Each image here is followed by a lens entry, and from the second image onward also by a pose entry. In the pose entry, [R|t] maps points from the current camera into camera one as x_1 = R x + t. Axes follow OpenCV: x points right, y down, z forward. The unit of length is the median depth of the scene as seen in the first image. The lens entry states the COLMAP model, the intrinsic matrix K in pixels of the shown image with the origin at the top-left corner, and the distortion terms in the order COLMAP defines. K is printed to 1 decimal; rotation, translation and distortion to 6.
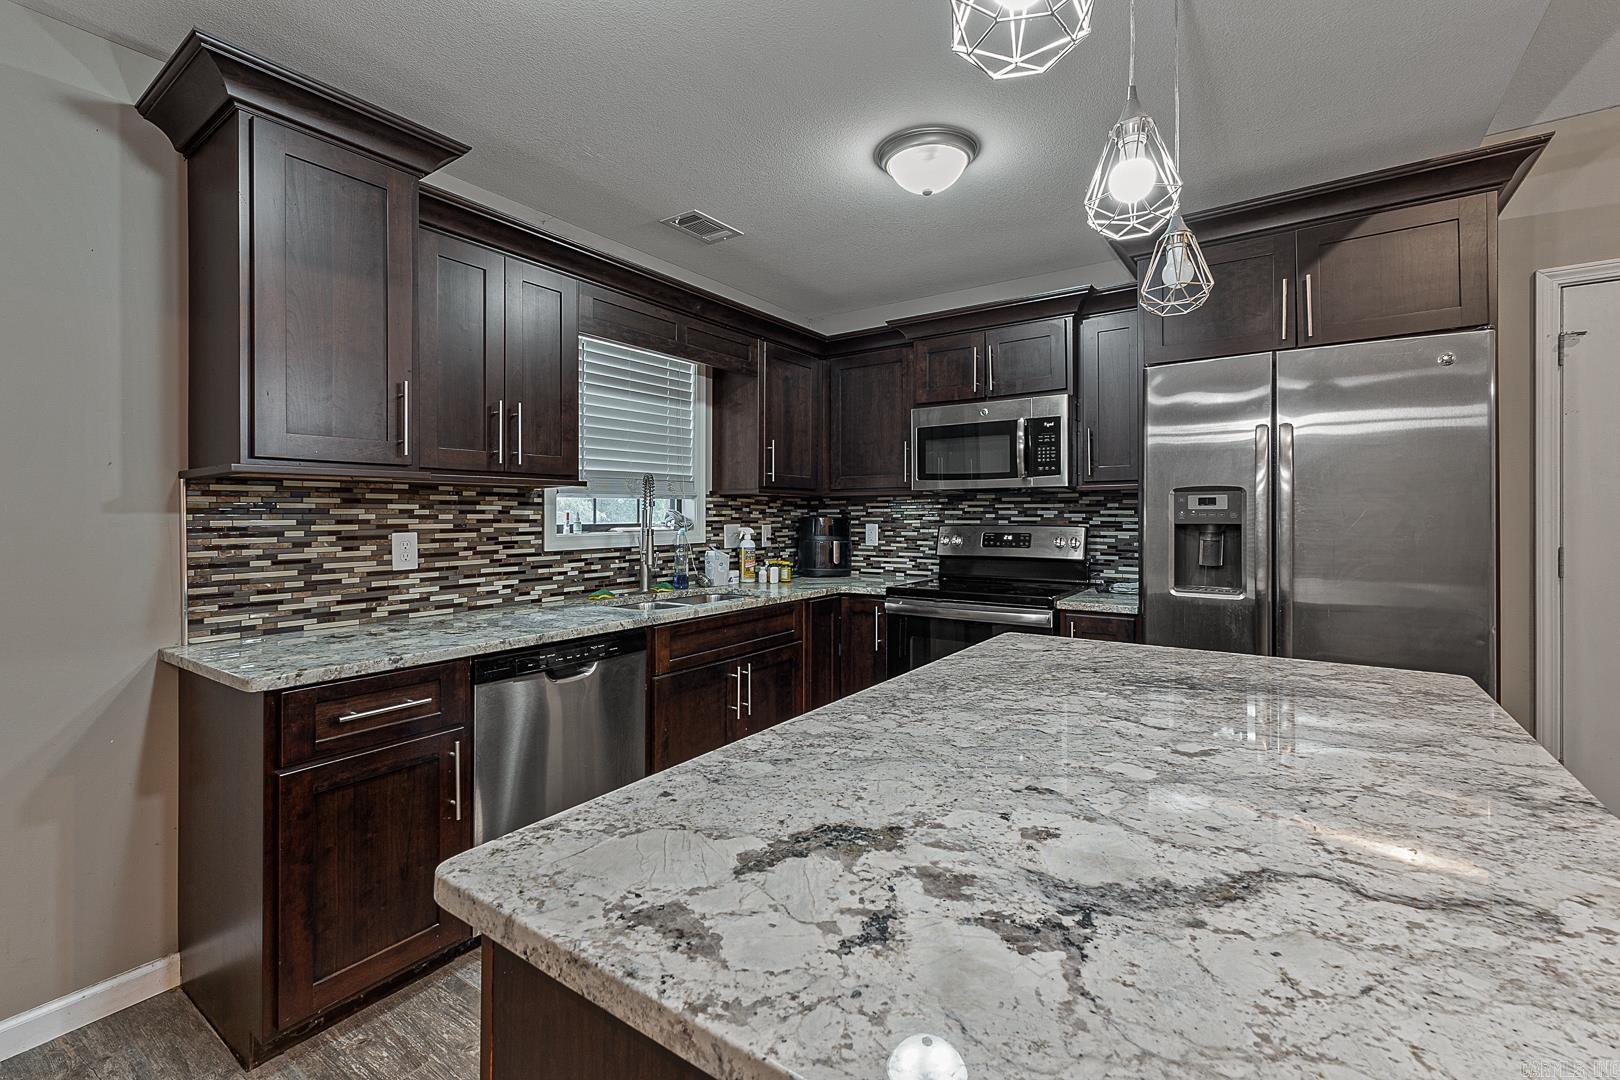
lens RADIAL K [[698.9, 0, 860.9], [0, 698.9, 504.2], [0, 0, 1]] dist [0.002662, 0.000781]
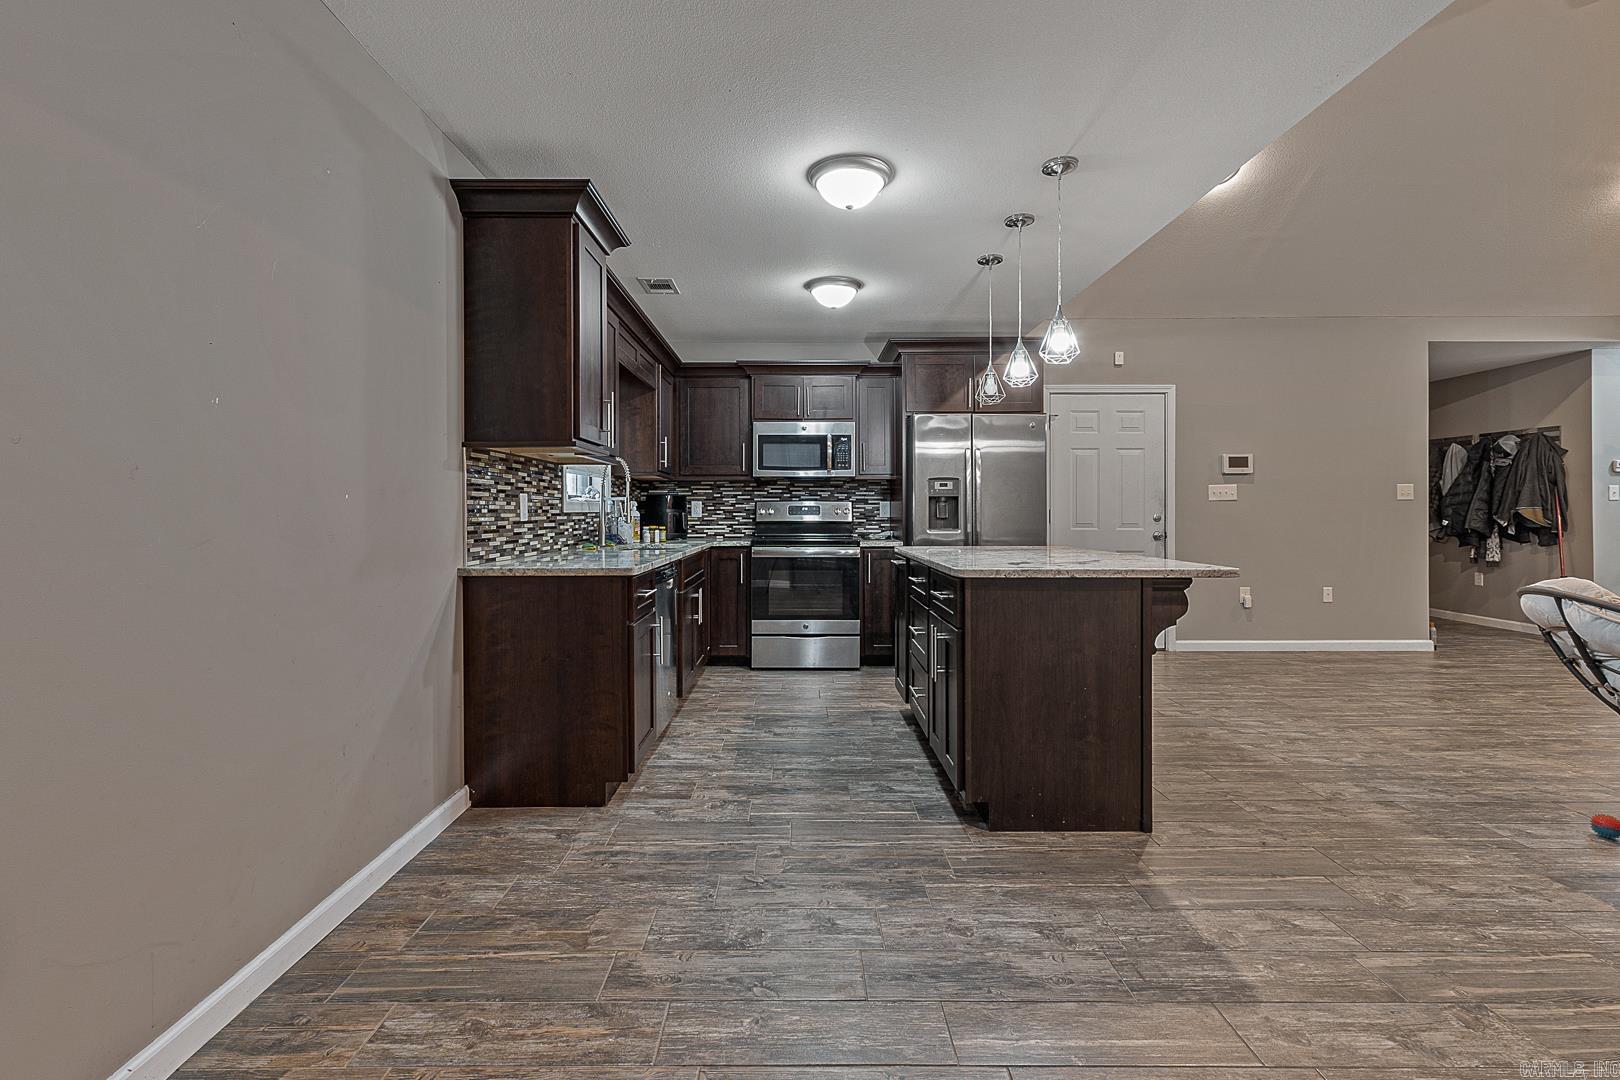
lens RADIAL K [[698.9, 0, 831.1], [0, 698.9, 503.7], [0, 0, 1]] dist [0.002662, 0.000781]
pose [[0.816141, 0.007681, 0.577802, -0.701827], [-0.007439, 0.999968, -0.002785, 0.043924], [-0.577805, -0.002025, 0.816172, -0.332438]]
